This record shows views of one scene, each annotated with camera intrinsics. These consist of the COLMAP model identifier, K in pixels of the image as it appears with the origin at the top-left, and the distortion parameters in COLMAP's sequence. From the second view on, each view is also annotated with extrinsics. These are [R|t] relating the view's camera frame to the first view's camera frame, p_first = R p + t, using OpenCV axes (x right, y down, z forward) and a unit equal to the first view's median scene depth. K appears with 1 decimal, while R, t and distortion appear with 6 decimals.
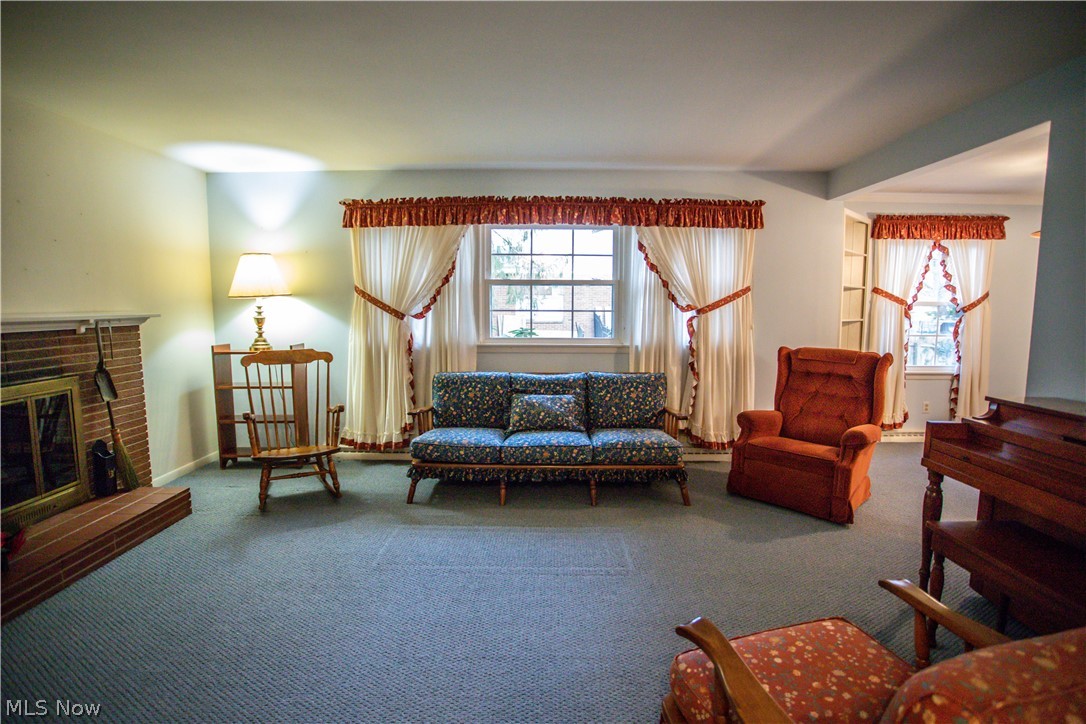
lens RADIAL K [[543.9, 0, 534.2], [0, 543.9, 361.9], [0, 0, 1]] dist [-0.049130, 0.020180]
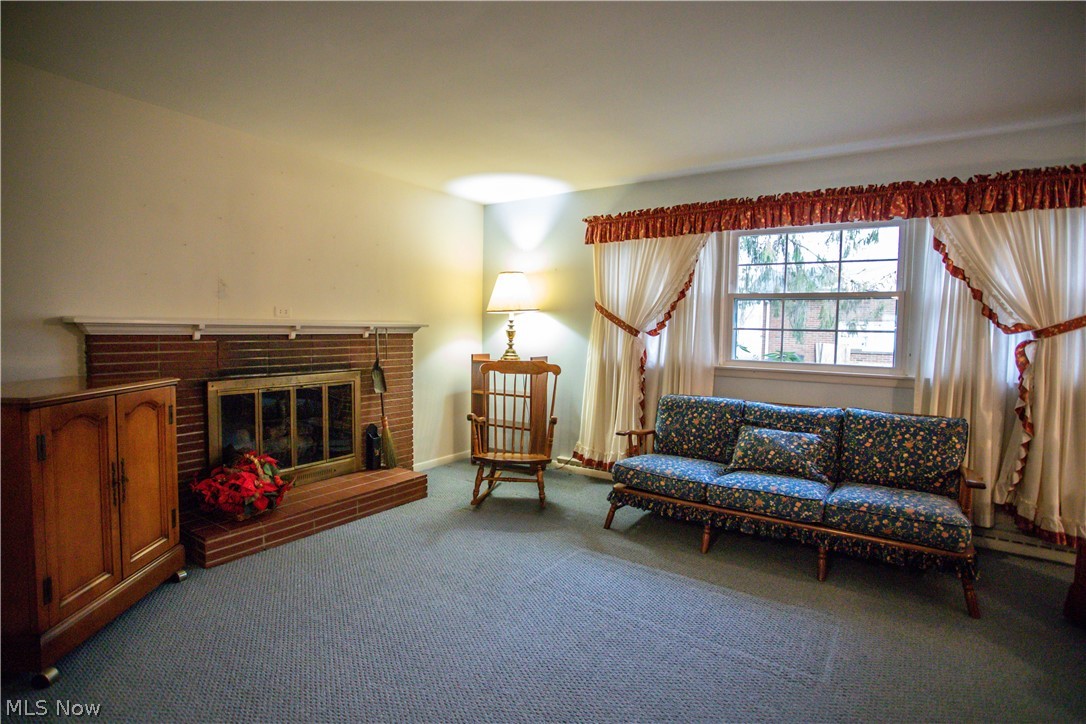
lens RADIAL K [[543.9, 0, 532.8], [0, 543.9, 360.0], [0, 0, 1]] dist [-0.049130, 0.020180]
pose [[0.836939, 0.046619, -0.545307, 0.140464], [-0.073719, 0.996888, -0.027918, 0.004948], [0.542309, 0.063565, 0.837771, 0.107833]]
